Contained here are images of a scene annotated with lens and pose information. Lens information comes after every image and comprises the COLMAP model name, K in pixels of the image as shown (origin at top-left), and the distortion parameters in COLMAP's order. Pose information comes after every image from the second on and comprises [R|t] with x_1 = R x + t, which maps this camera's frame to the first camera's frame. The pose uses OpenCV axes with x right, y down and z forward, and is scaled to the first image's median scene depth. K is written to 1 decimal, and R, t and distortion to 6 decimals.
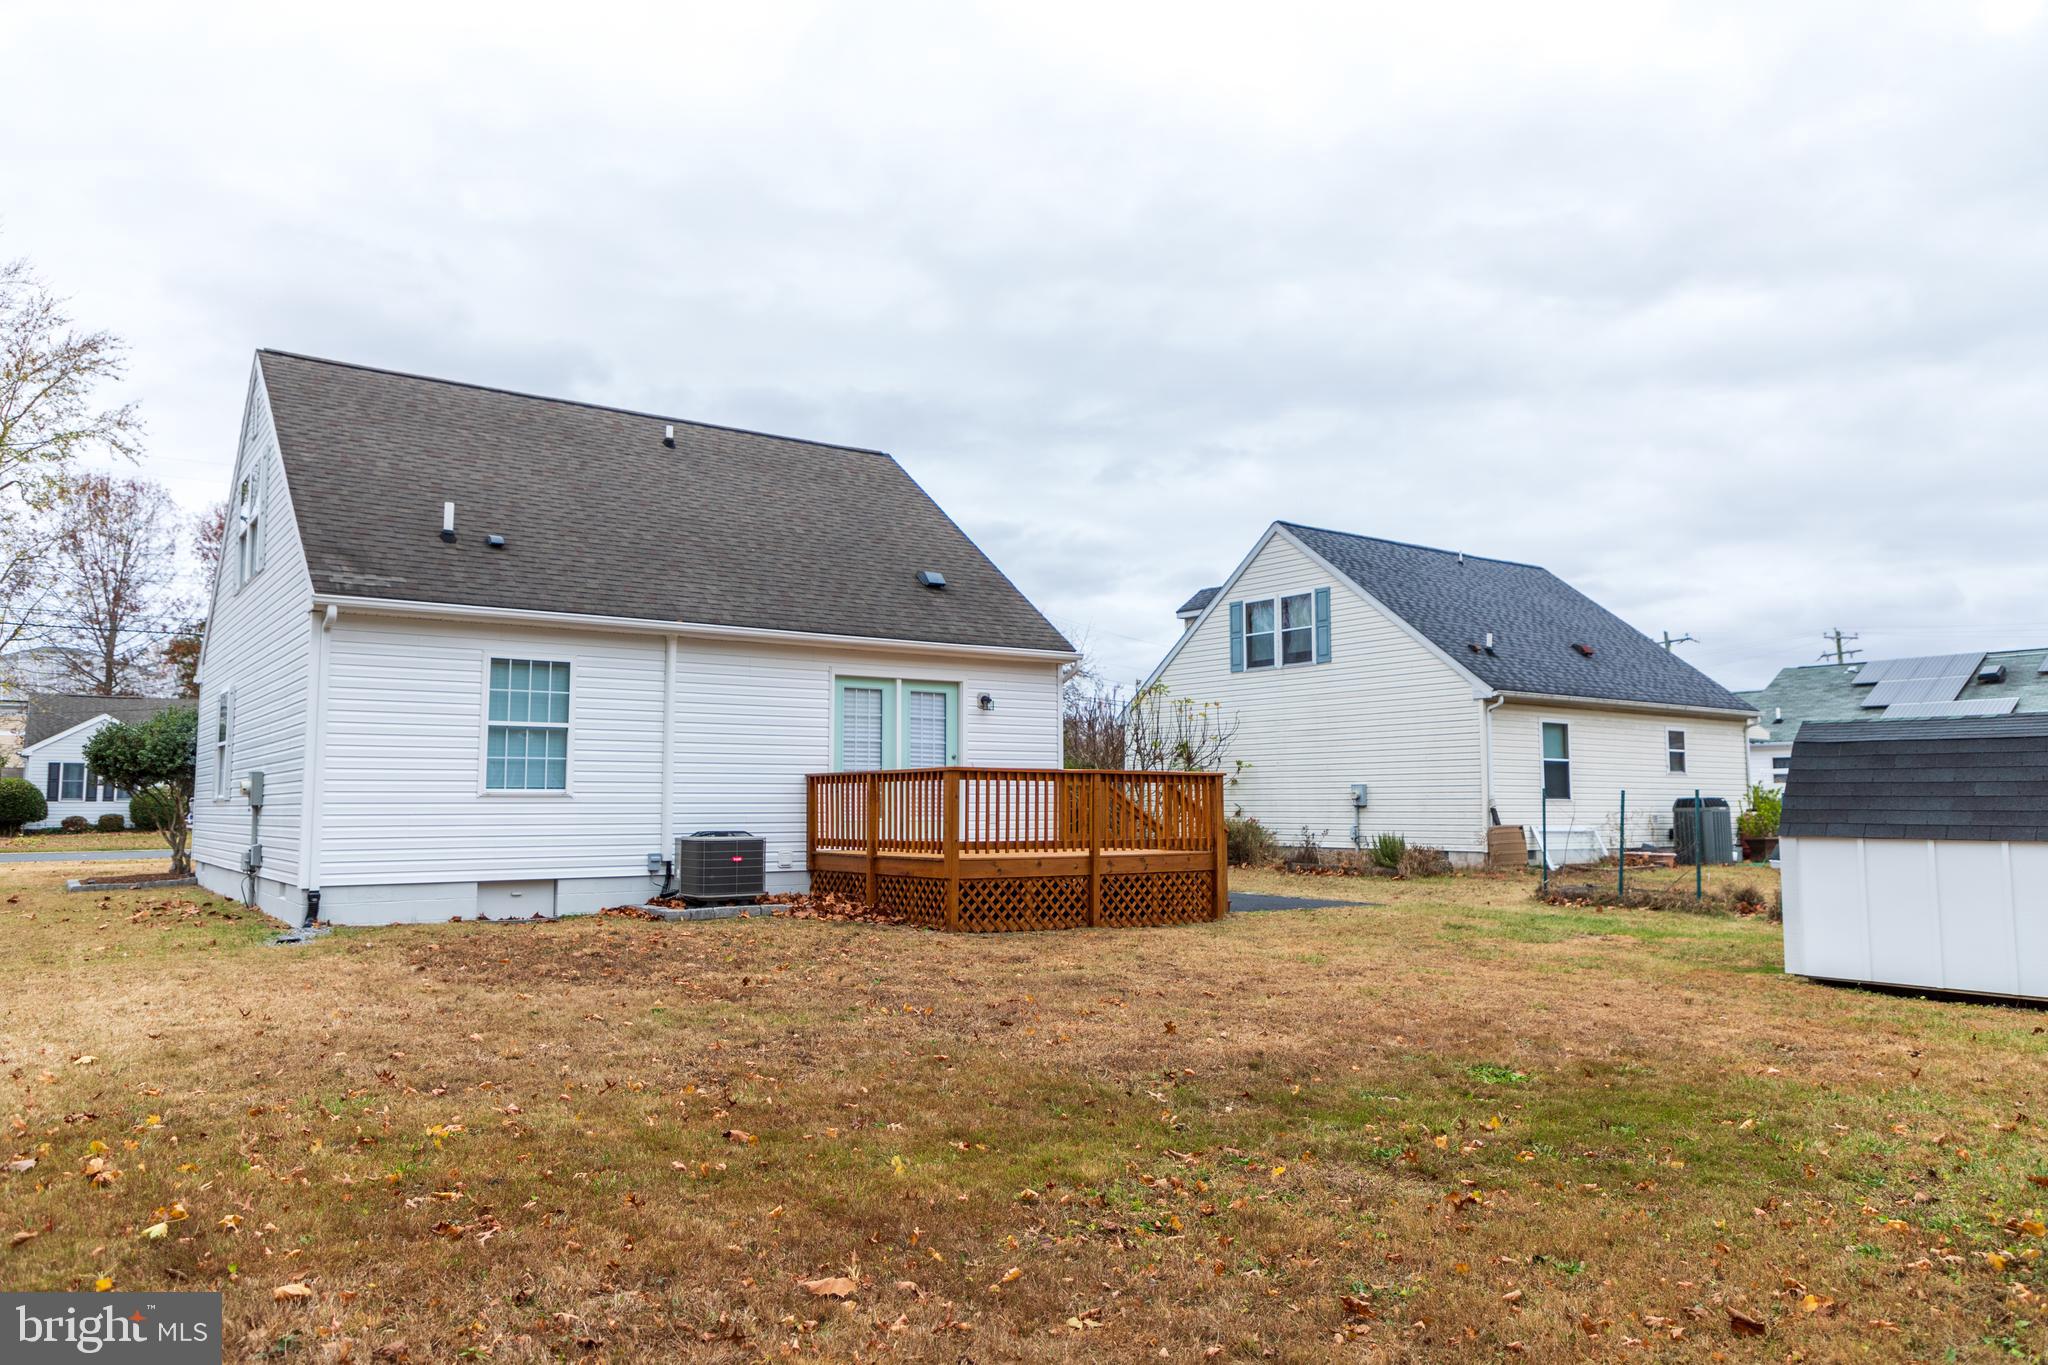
lens RADIAL K [[1511.4, 0, 1024.0], [0, 1511.4, 682.5], [0, 0, 1]] dist [0.031100, 0.000432]
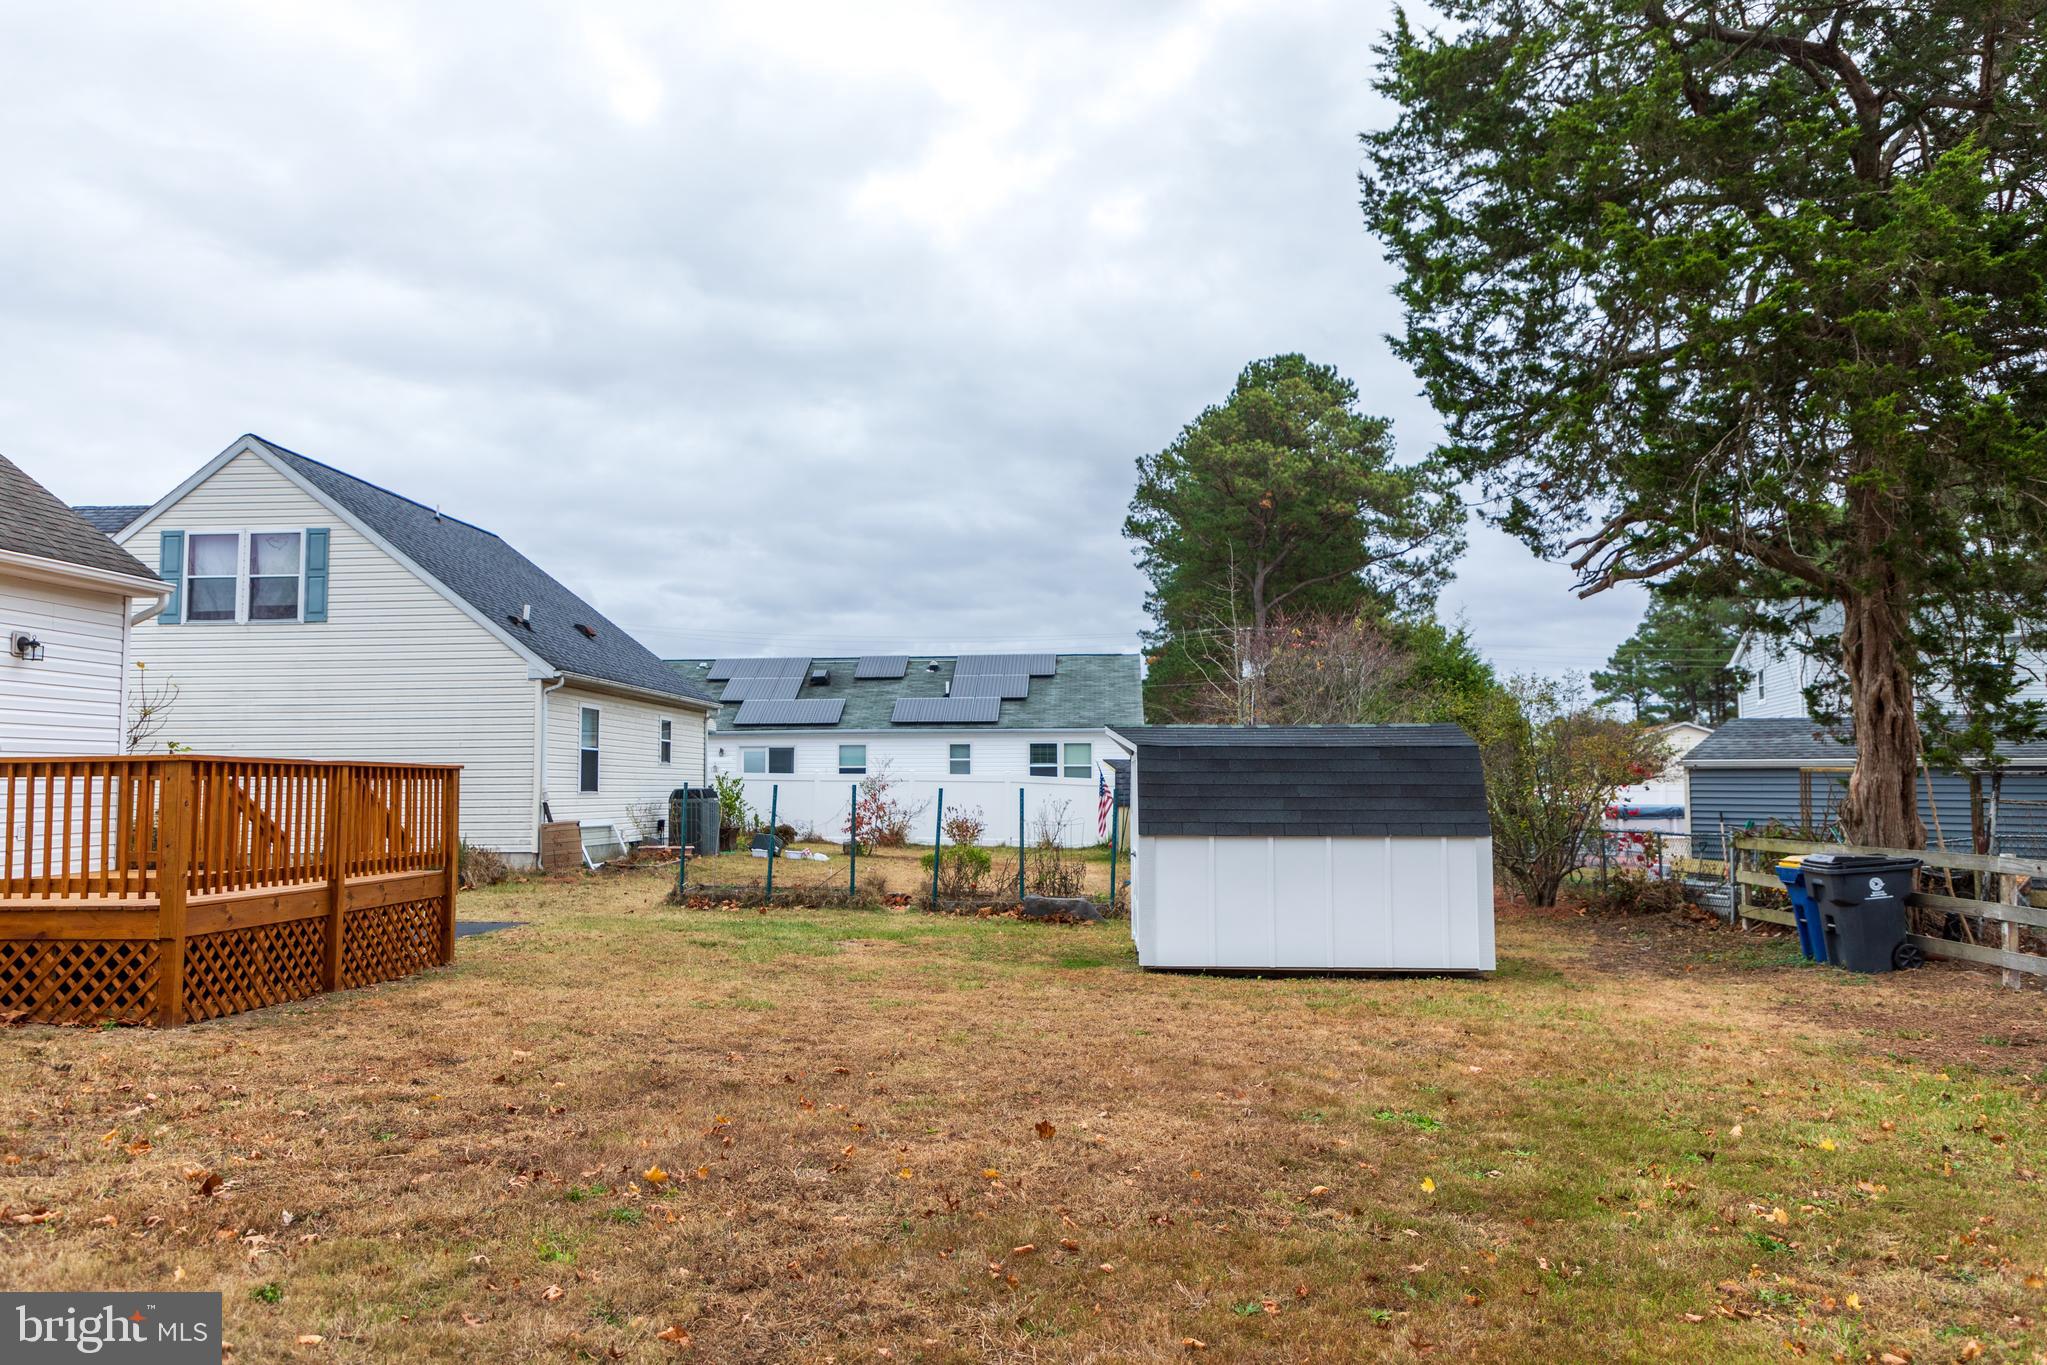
lens RADIAL K [[1510.6, 0, 1023.5], [0, 1510.6, 682.5], [0, 0, 1]] dist [0.031100, 0.000432]
pose [[0.650655, 0.051389, 0.757632, -0.272646], [-0.060914, 0.998025, -0.015382, 0.013872], [-0.756926, -0.036142, 0.652500, 0.310838]]
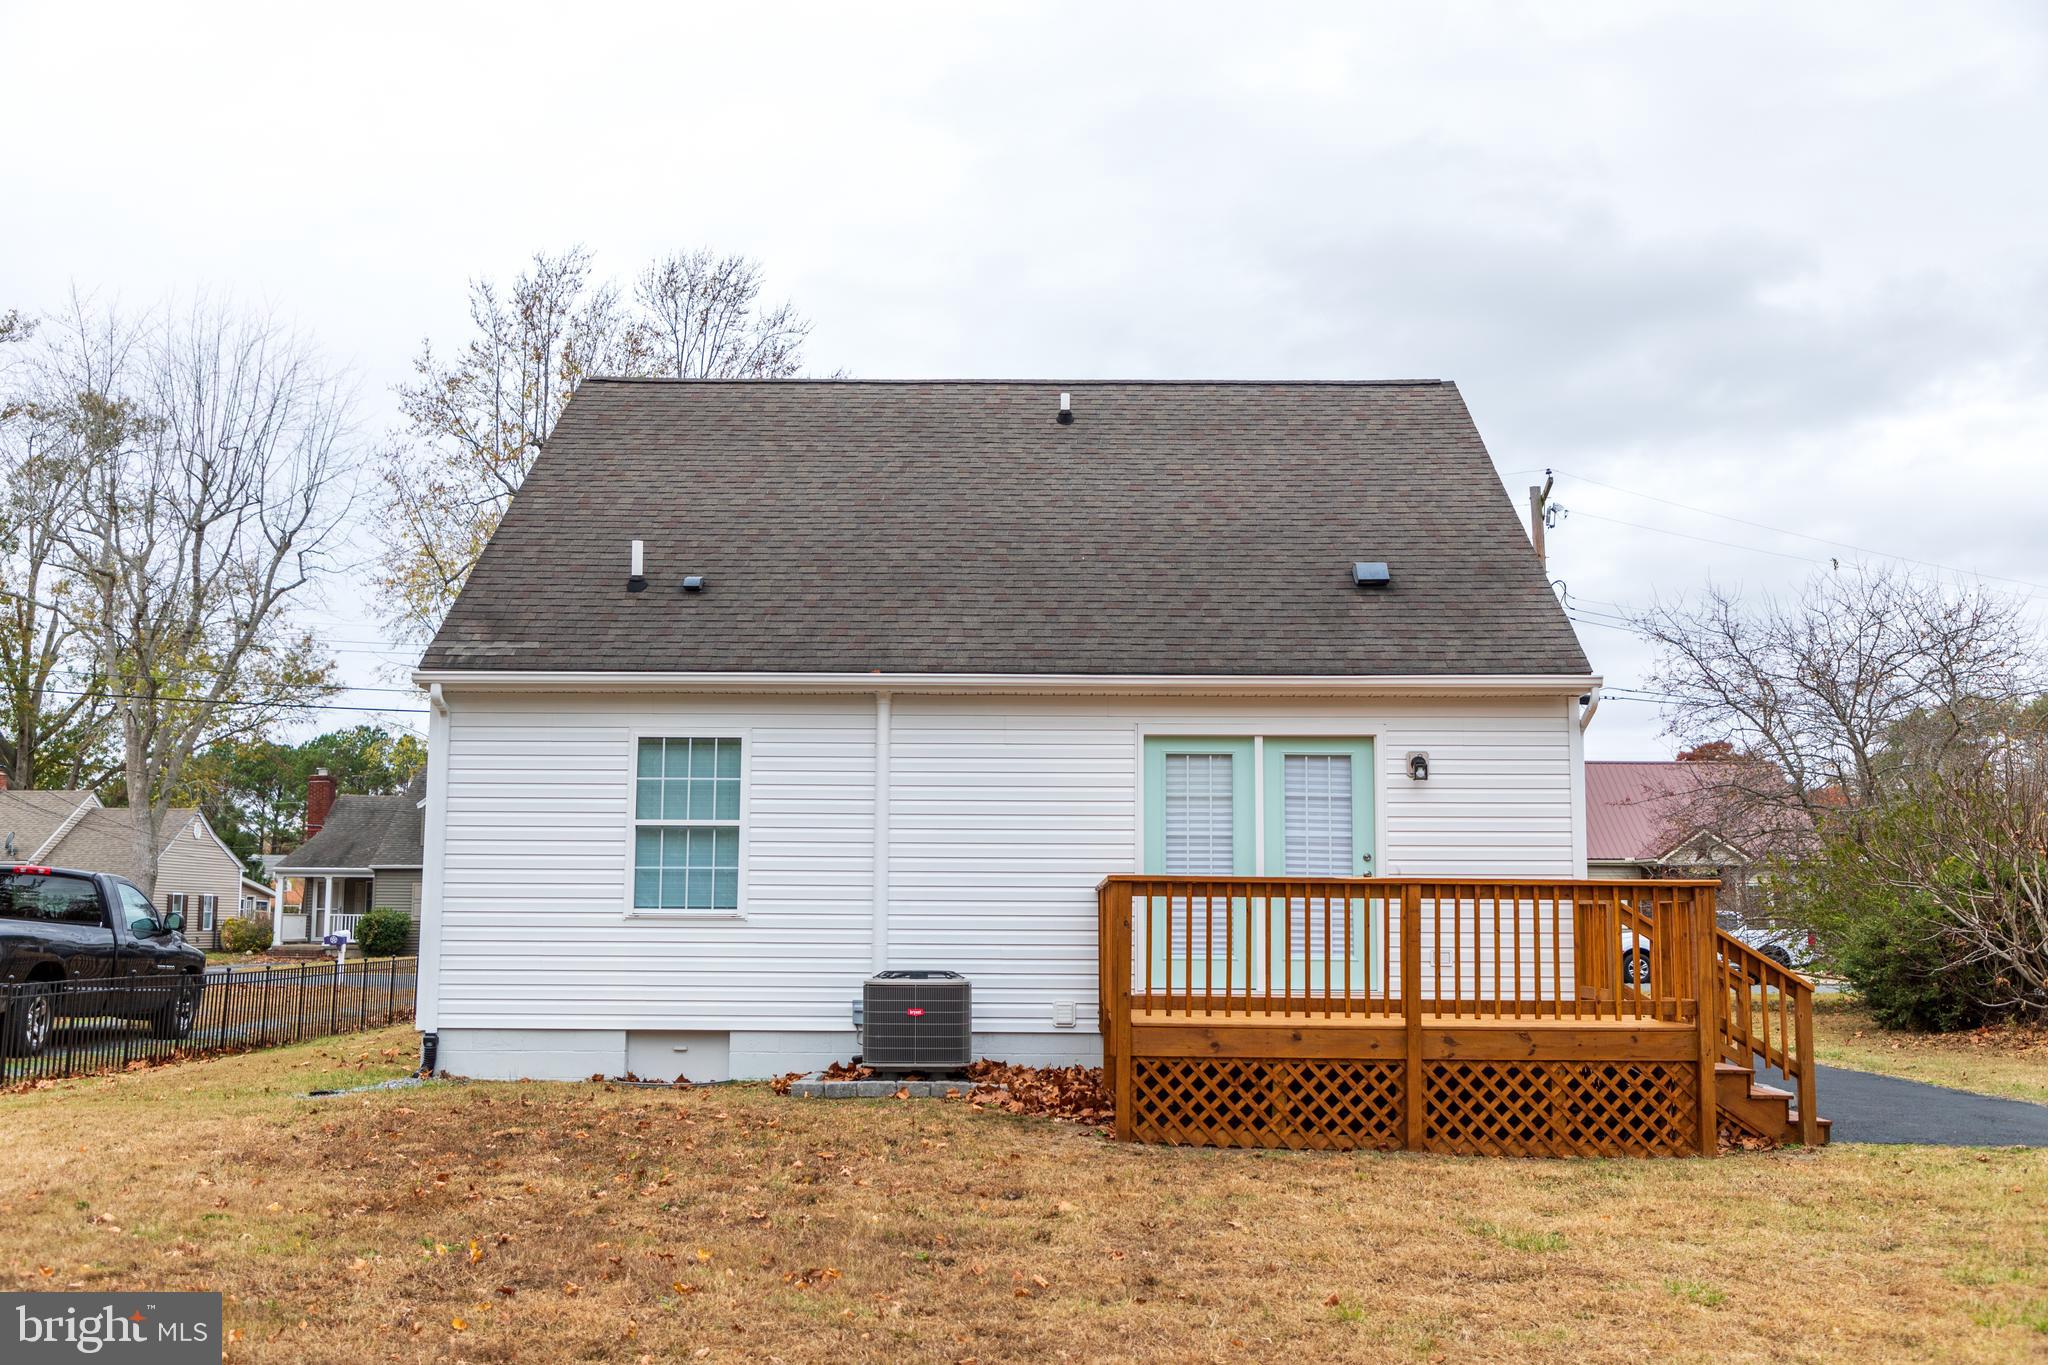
lens RADIAL K [[2093.2, 0, 1024.0], [0, 2093.2, 682.5], [0, 0, 1]] dist [0.012399, 0.010792]
pose [[0.779644, -0.065285, -0.622811, 0.429300], [0.043514, 0.997795, -0.050121, 0.016529], [0.624710, 0.011975, 0.780765, 0.275274]]
